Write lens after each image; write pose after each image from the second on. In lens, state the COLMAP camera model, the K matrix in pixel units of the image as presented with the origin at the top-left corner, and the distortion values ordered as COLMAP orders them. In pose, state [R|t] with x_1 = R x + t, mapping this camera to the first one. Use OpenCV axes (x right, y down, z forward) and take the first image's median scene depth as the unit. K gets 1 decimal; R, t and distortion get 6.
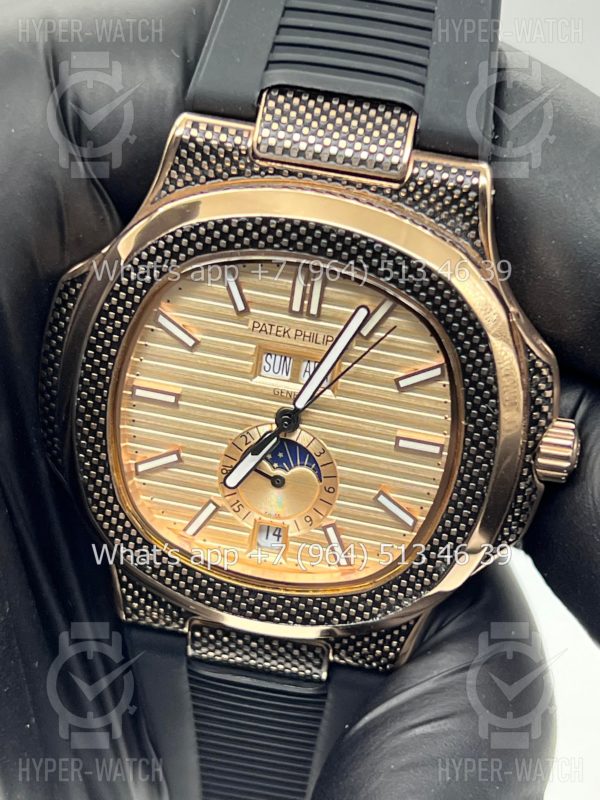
lens RADIAL K [[1895.7, 0, 297.5], [0, 1895.7, 399.9], [0, 0, 1]] dist [0.191158, 0.000000]
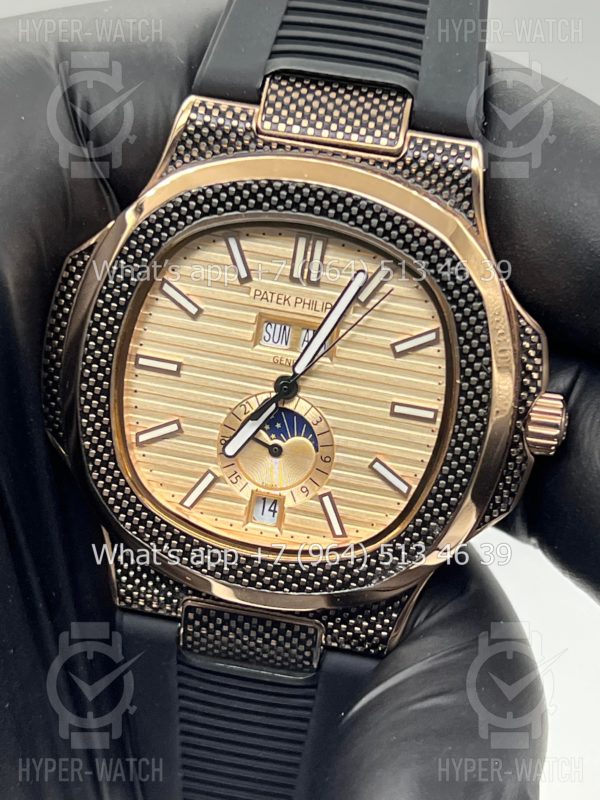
lens RADIAL K [[1895.7, 0, 301.0], [0, 1895.7, 421.1], [0, 0, 1]] dist [0.191158, 0.000000]
pose [[0.999198, 0.014337, 0.037379, -0.035767], [-0.007761, 0.985329, -0.170487, 0.205841], [-0.039275, 0.170061, 0.984651, -0.013373]]
